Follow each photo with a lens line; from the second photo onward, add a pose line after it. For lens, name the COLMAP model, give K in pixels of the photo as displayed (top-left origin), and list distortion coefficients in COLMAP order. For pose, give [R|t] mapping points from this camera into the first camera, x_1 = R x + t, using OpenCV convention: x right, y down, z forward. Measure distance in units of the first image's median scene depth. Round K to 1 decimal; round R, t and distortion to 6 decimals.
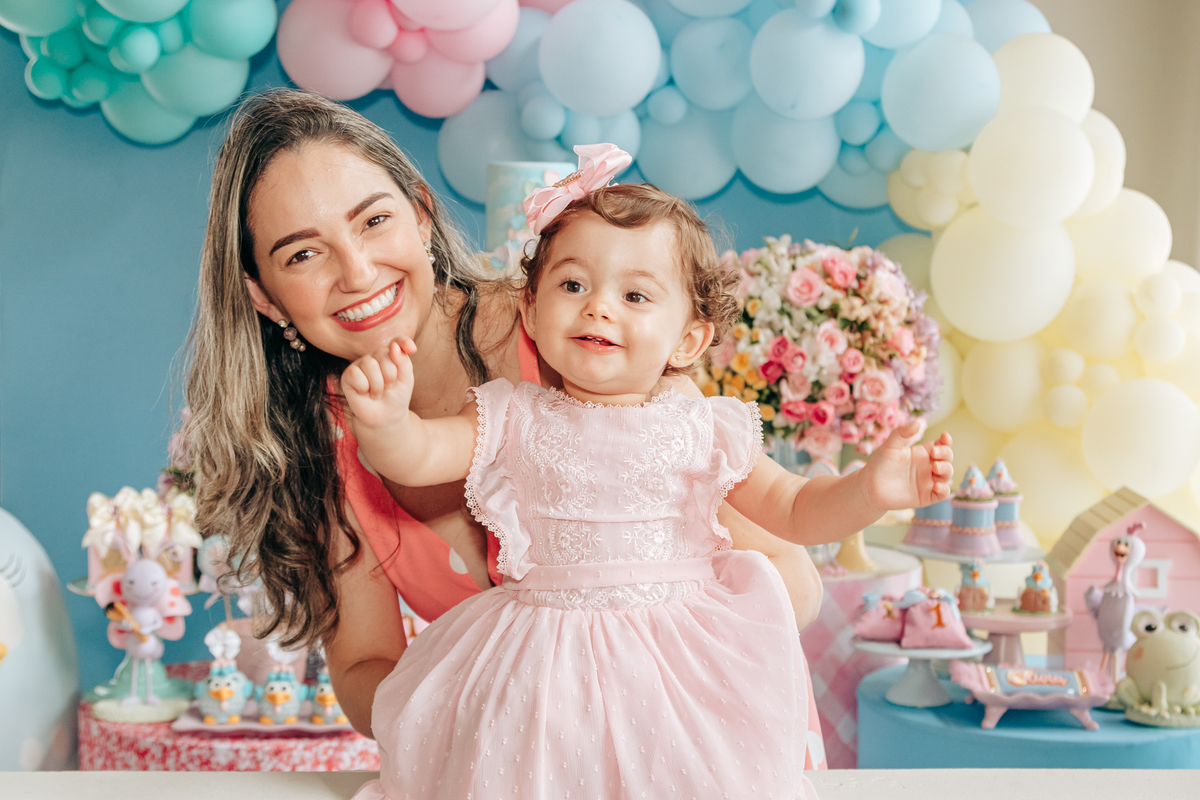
lens RADIAL K [[1956.3, 0, 618.5], [0, 1956.3, 393.9], [0, 0, 1]] dist [0.016572, 0.000000]
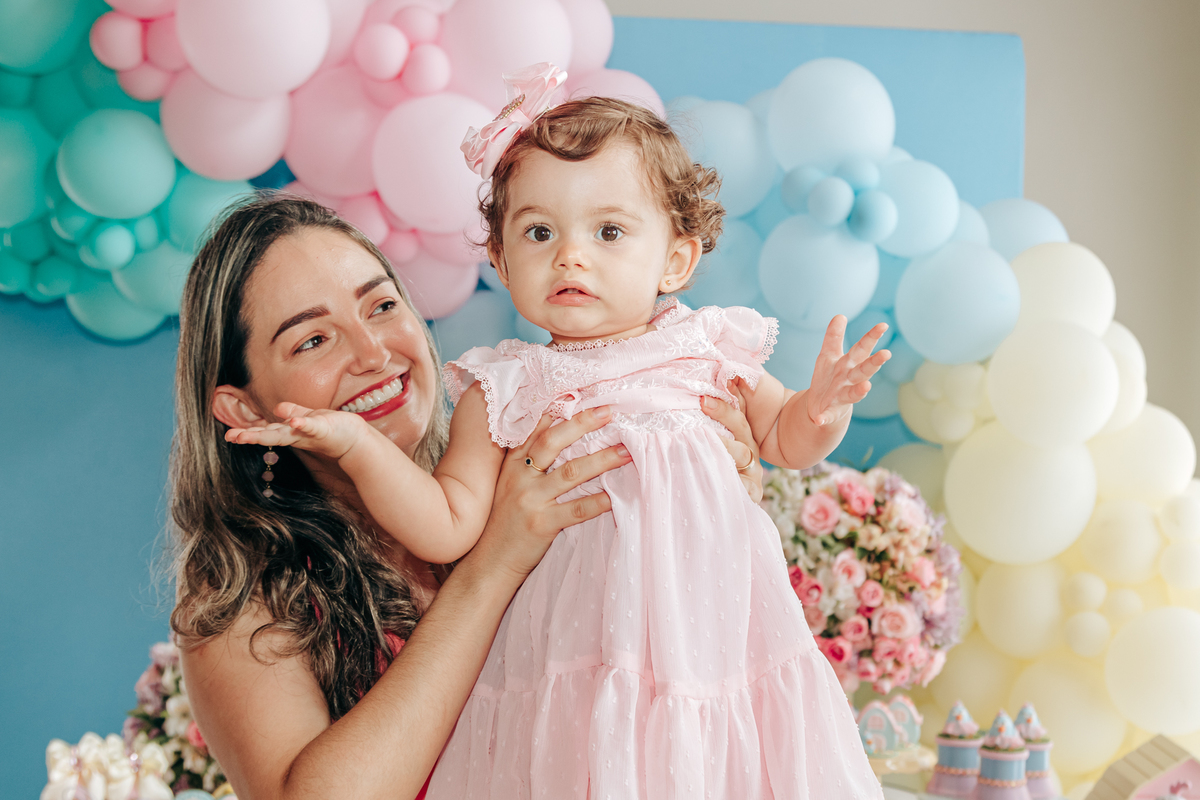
lens RADIAL K [[2009.8, 0, 641.3], [0, 2009.8, 414.4], [0, 0, 1]] dist [0.029572, 0.000000]
pose [[0.999233, 0.014770, 0.036265, -0.026770], [-0.012465, 0.997937, -0.062979, -0.040647], [-0.037120, 0.062479, 0.997356, 0.036506]]
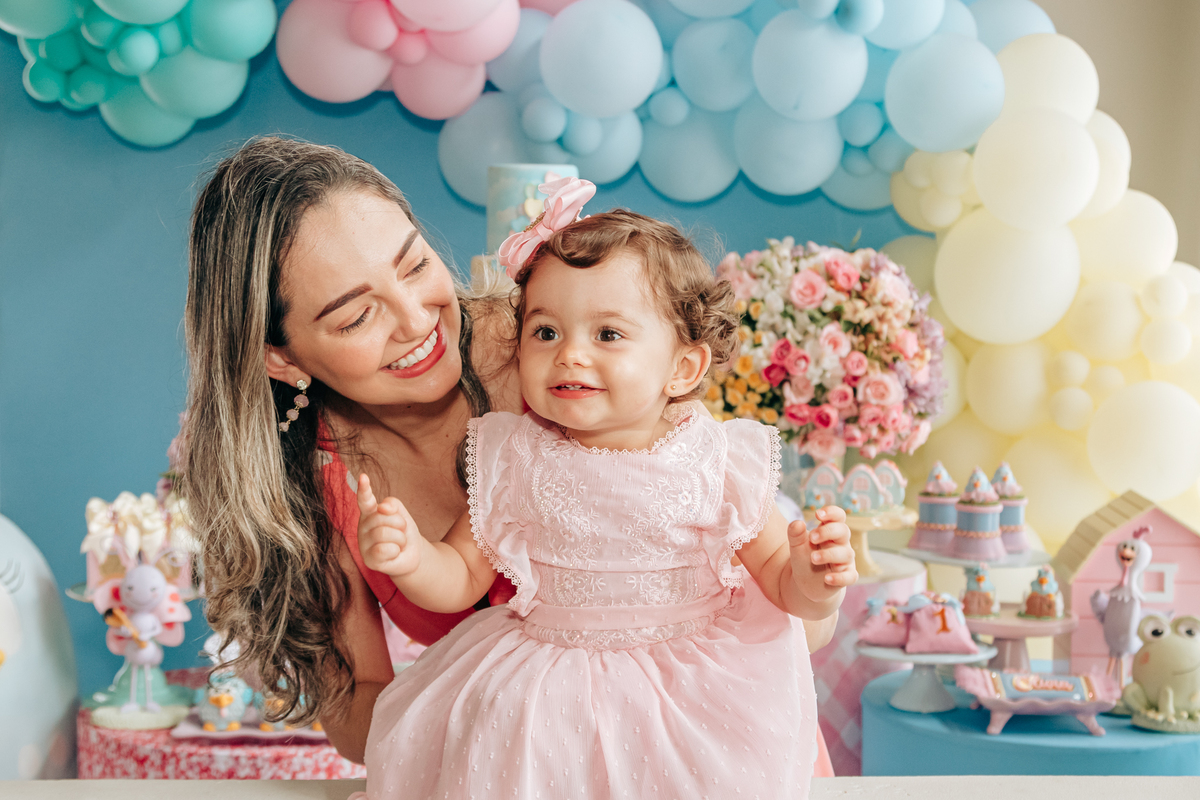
lens RADIAL K [[1956.3, 0, 615.7], [0, 1956.3, 400.6], [0, 0, 1]] dist [0.016572, 0.000000]
pose [[0.999995, -0.001712, -0.002631, 0.000196], [0.001718, 0.999996, 0.002197, -0.000583], [0.002627, -0.002201, 0.999994, 0.006629]]
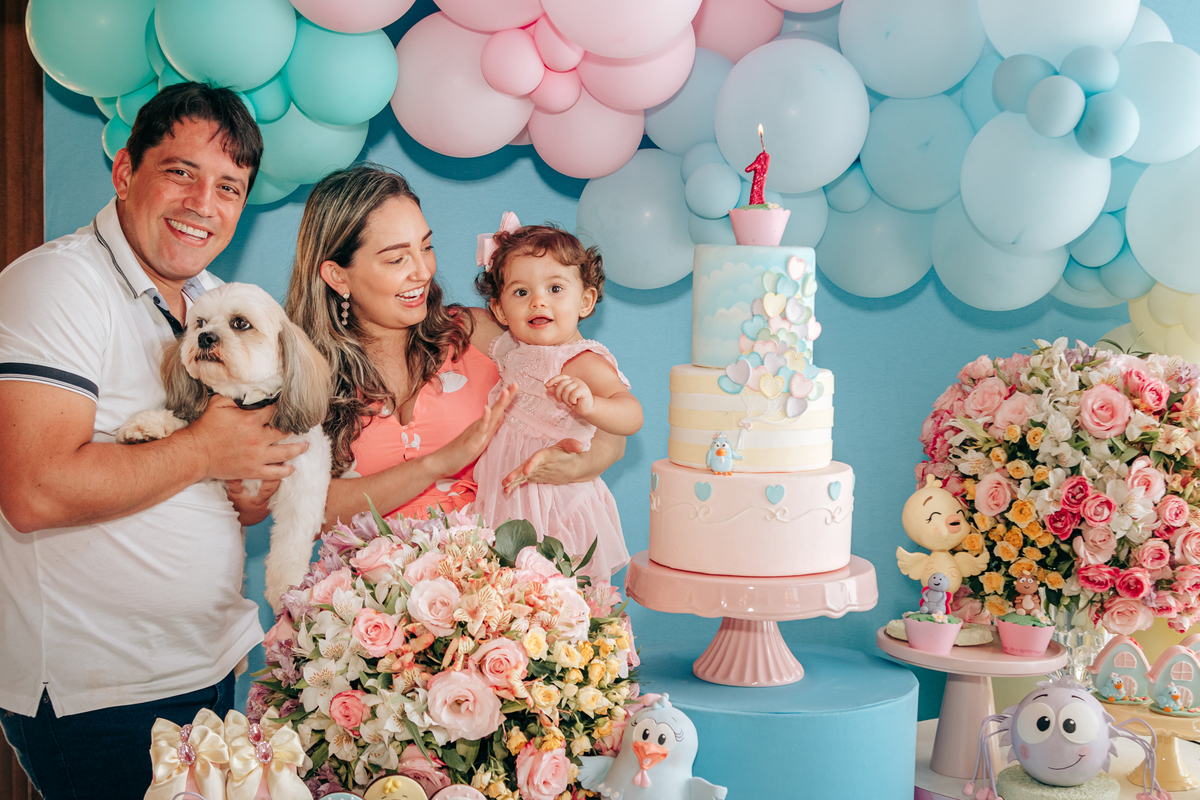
lens RADIAL K [[1752.9, 0, 613.5], [0, 1752.9, 383.2], [0, 0, 1]] dist [-0.006036, 0.000000]
pose [[0.999987, 0.005005, -0.001008, -0.093334], [-0.005018, 0.999894, -0.013678, -0.055413], [0.000939, 0.013682, 0.999906, 0.330689]]
